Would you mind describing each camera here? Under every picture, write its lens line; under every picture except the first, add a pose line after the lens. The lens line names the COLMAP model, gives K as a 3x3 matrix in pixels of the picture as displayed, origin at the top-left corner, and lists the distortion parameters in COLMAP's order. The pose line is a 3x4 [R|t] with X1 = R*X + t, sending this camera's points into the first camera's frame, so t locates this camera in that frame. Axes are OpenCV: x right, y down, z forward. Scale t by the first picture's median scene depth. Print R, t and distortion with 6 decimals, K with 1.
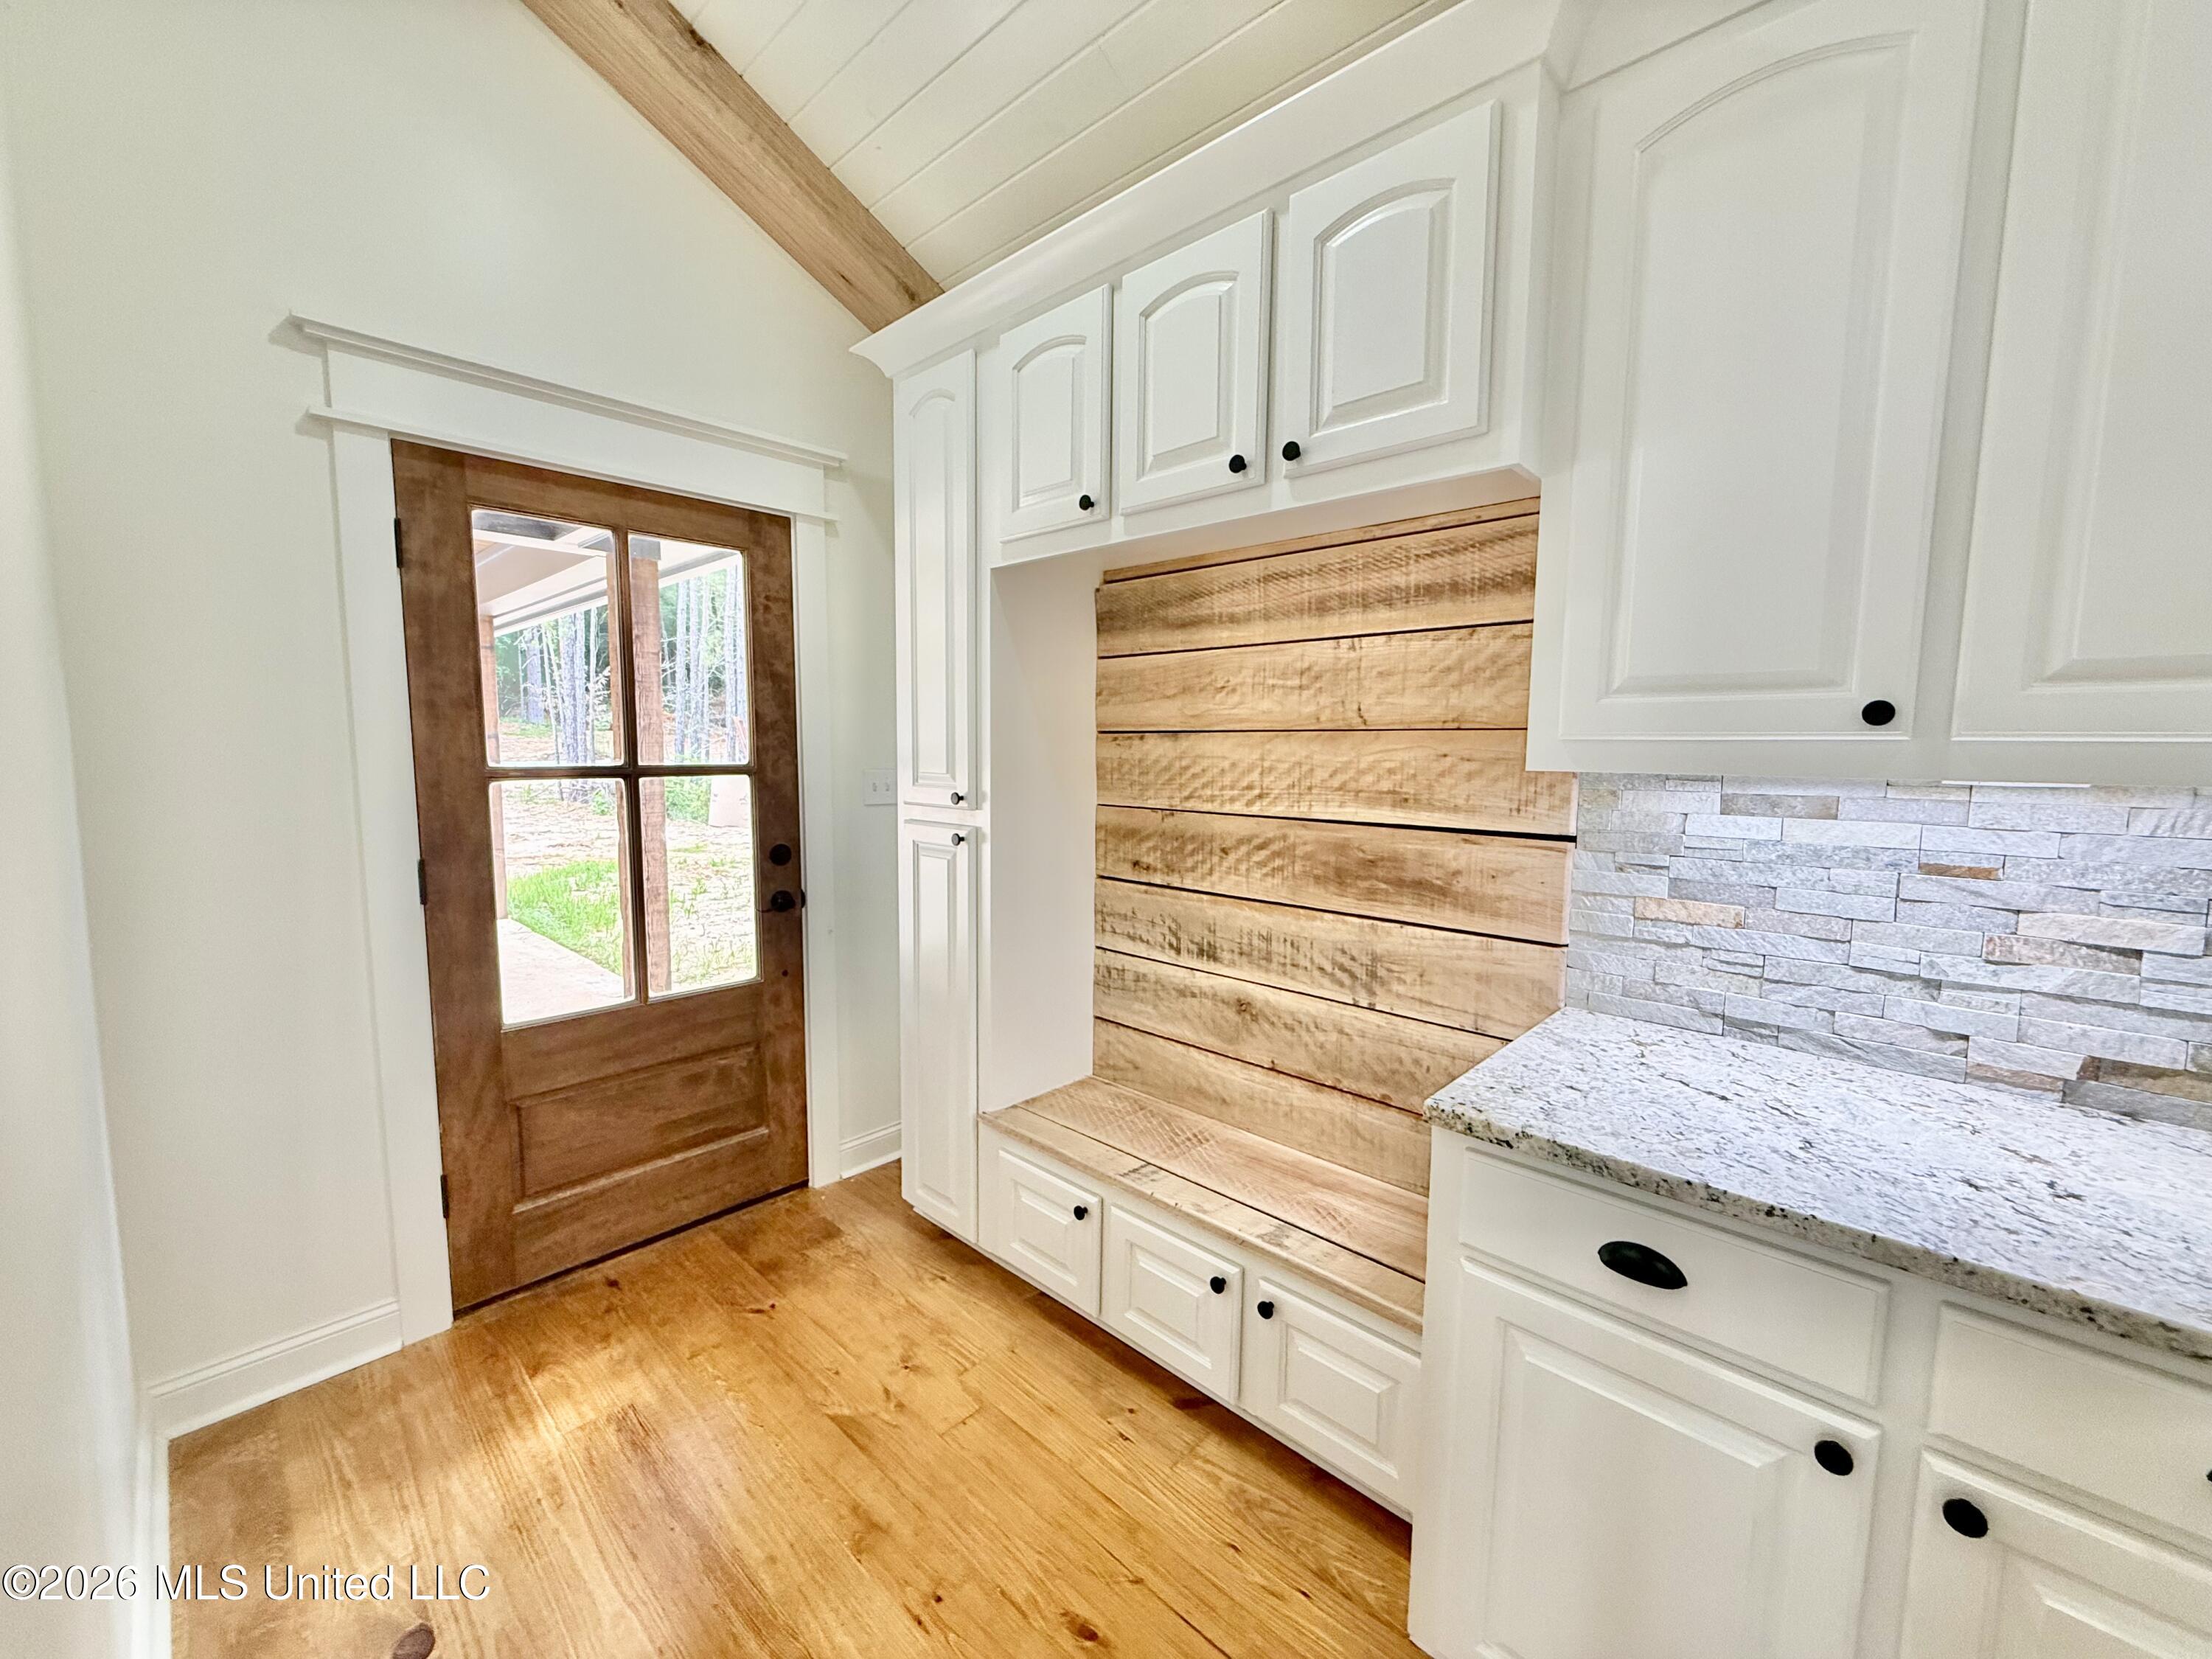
lens RADIAL K [[883.0, 0, 1099.8], [0, 883.0, 831.6], [0, 0, 1]] dist [-0.000477, 0.000542]
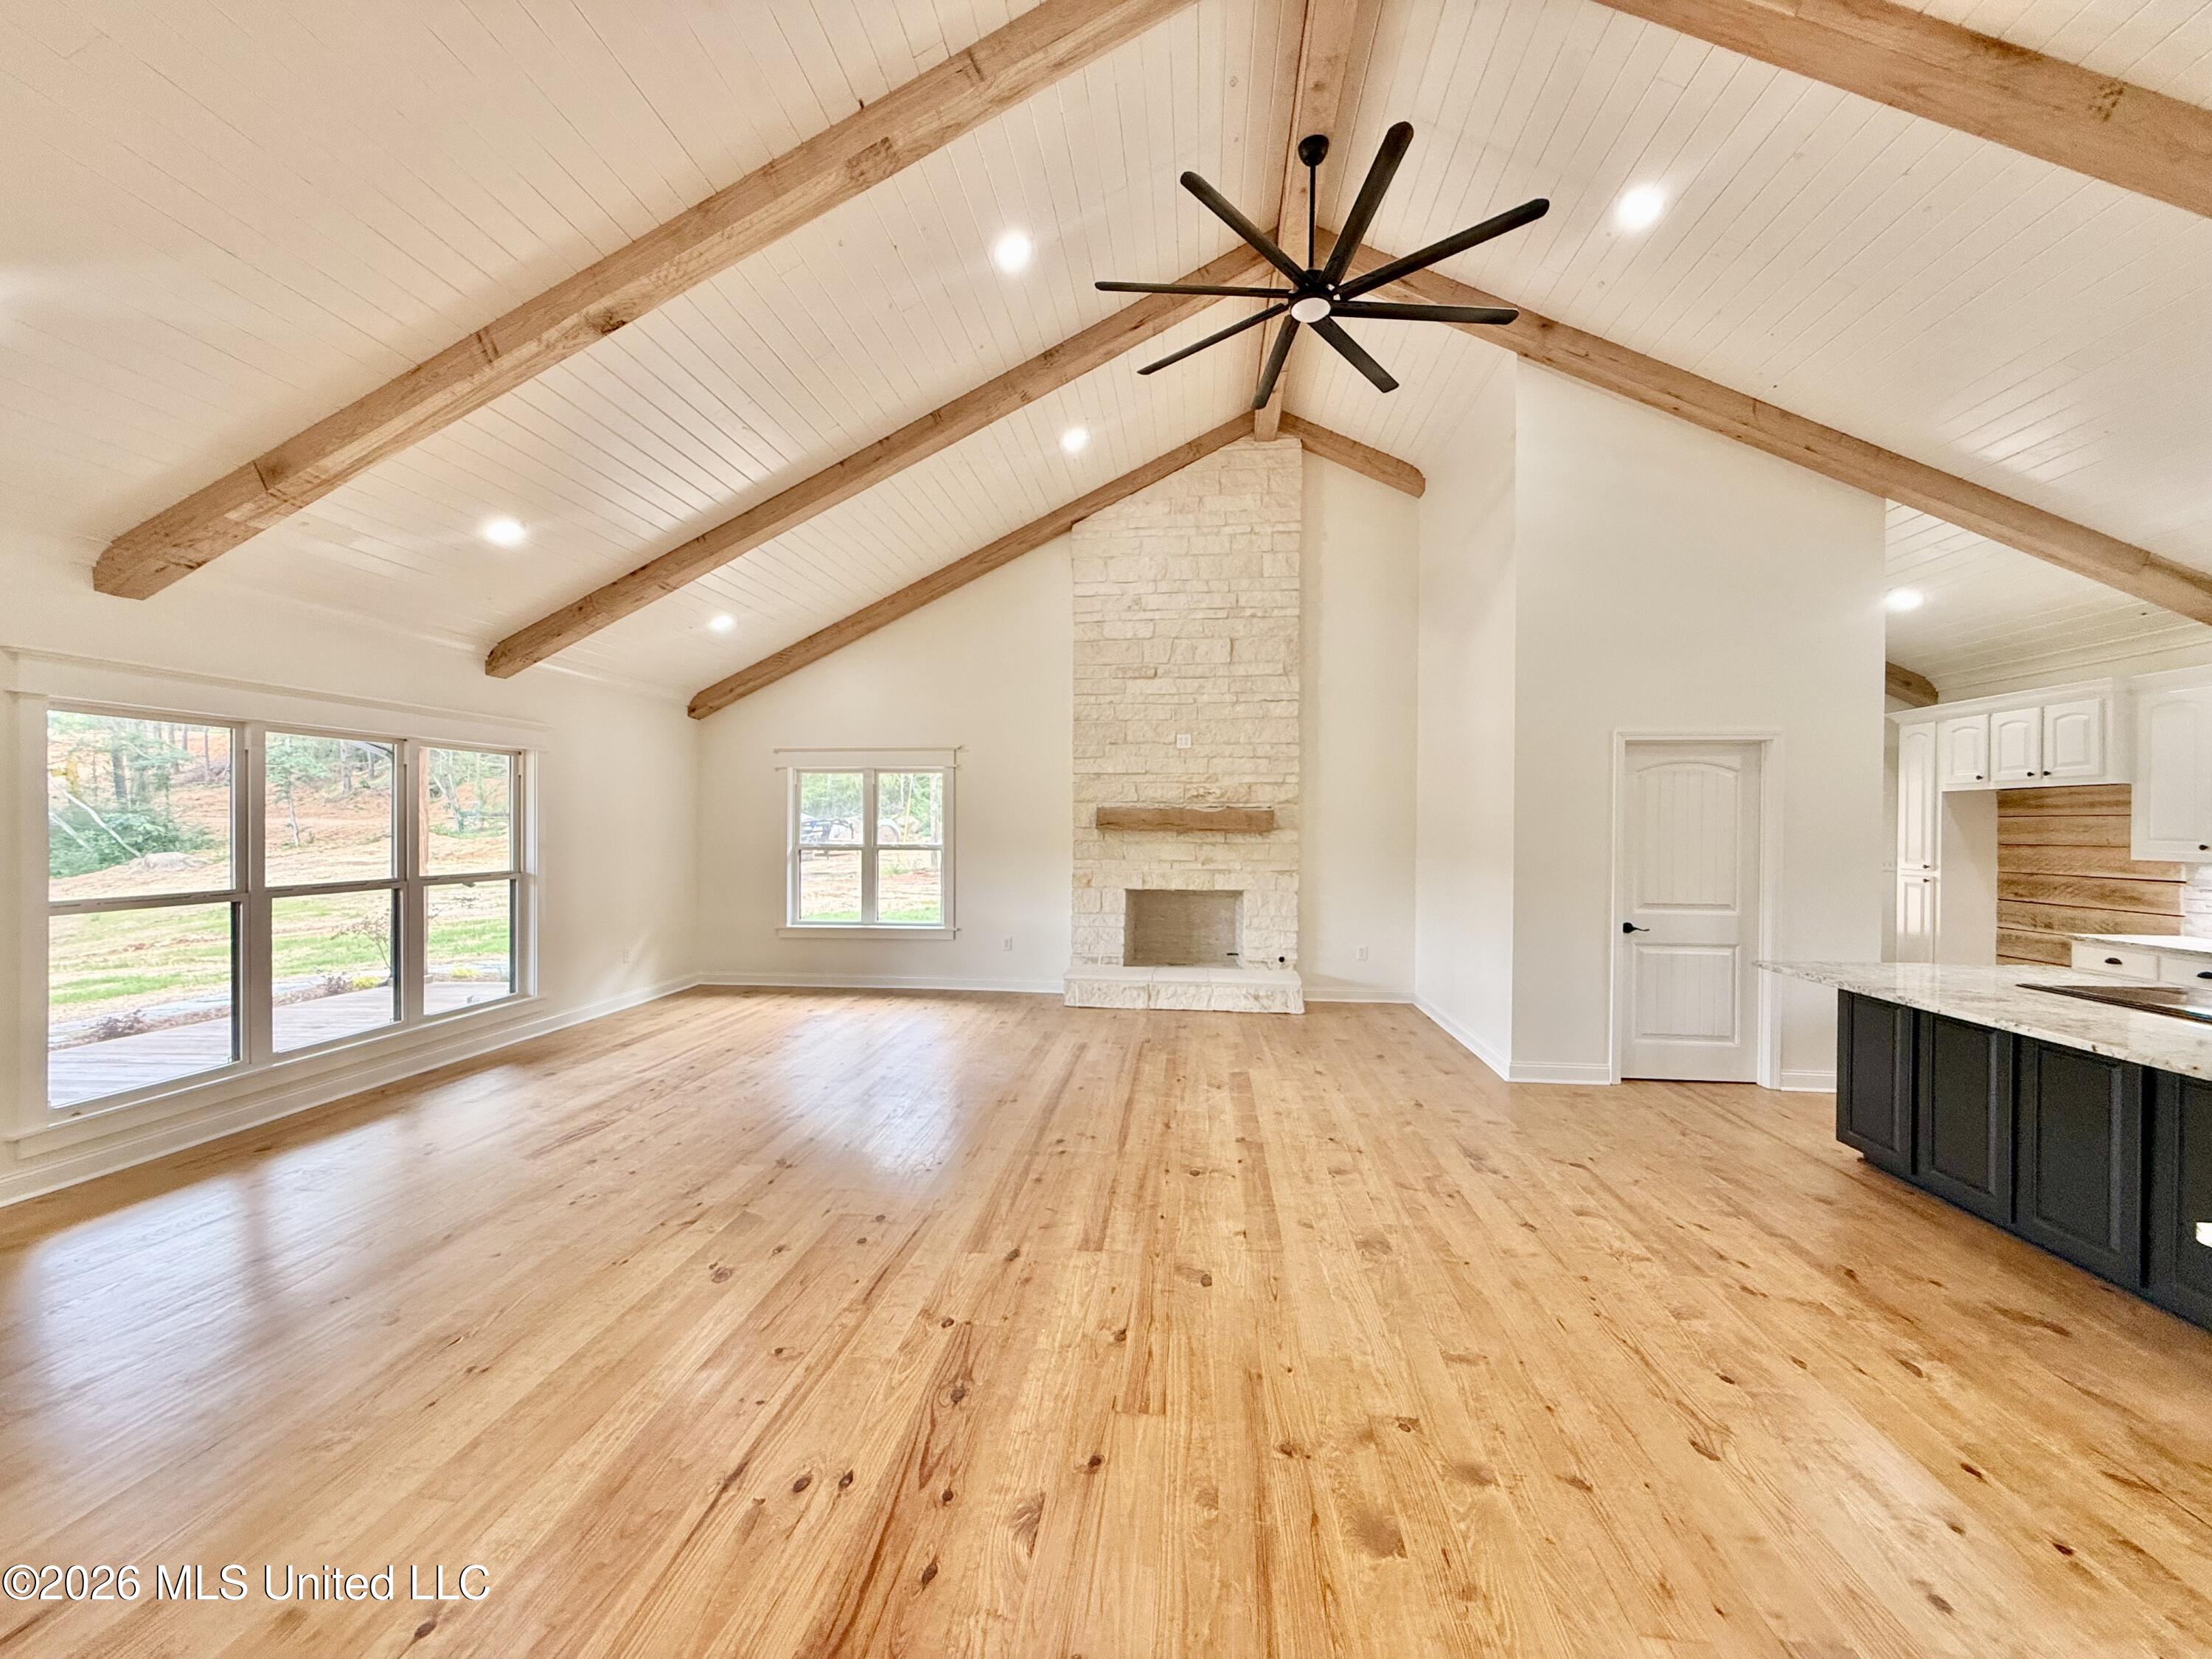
lens RADIAL K [[883.0, 0, 1099.8], [0, 883.0, 831.6], [0, 0, 1]] dist [-0.000477, 0.000542]
pose [[0.603205, -0.002108, -0.797583, 0.565352], [-0.076624, 0.995218, -0.060580, 0.251794], [0.793897, 0.097656, 0.600159, -3.187180]]
